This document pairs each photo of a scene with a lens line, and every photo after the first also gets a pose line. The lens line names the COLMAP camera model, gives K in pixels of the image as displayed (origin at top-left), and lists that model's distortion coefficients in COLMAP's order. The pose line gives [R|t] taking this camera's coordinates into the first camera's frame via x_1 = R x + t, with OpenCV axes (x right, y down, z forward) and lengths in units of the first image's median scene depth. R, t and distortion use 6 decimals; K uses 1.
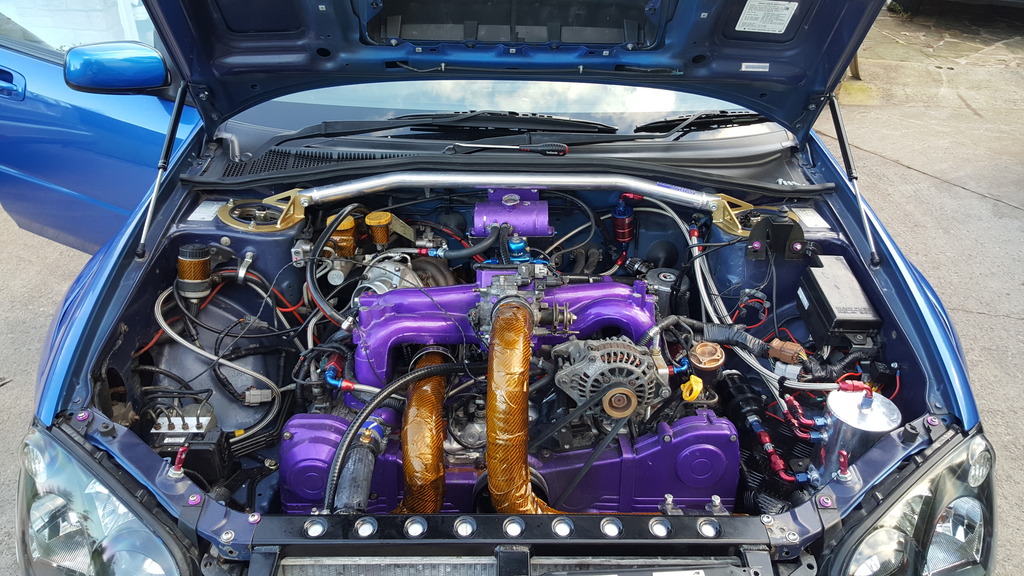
lens RADIAL K [[744.0, 0, 516.3], [0, 744.0, 262.3], [0, 0, 1]] dist [0.082111, -0.118268]
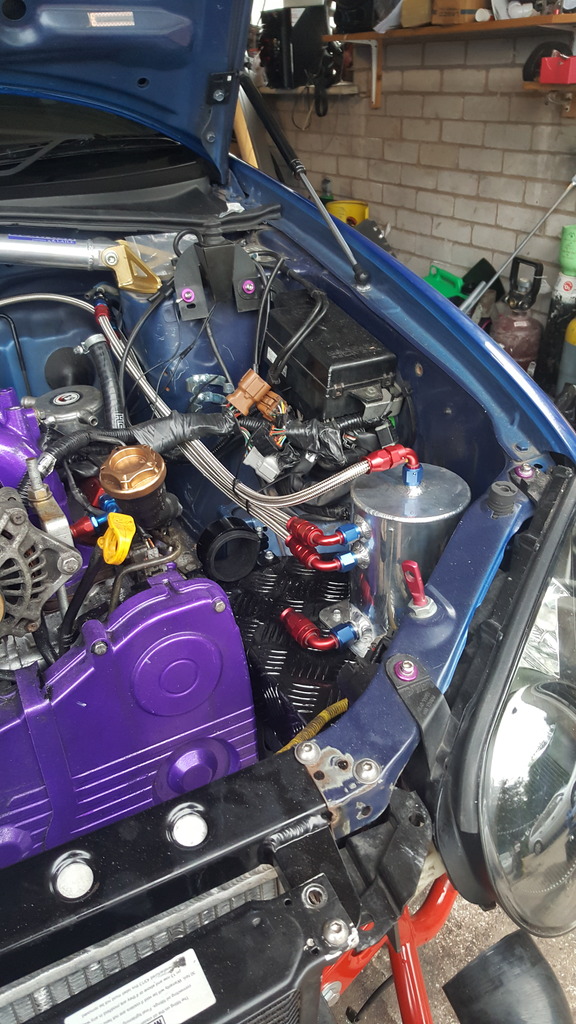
lens RADIAL K [[744.0, 0, 253.0], [0, 744.0, 503.4], [0, 0, 1]] dist [0.082111, -0.118268]
pose [[0.919234, -0.266760, 0.289566, 0.172002], [0.256140, 0.963747, 0.074723, 0.125226], [-0.299001, 0.005482, 0.954237, 0.467268]]
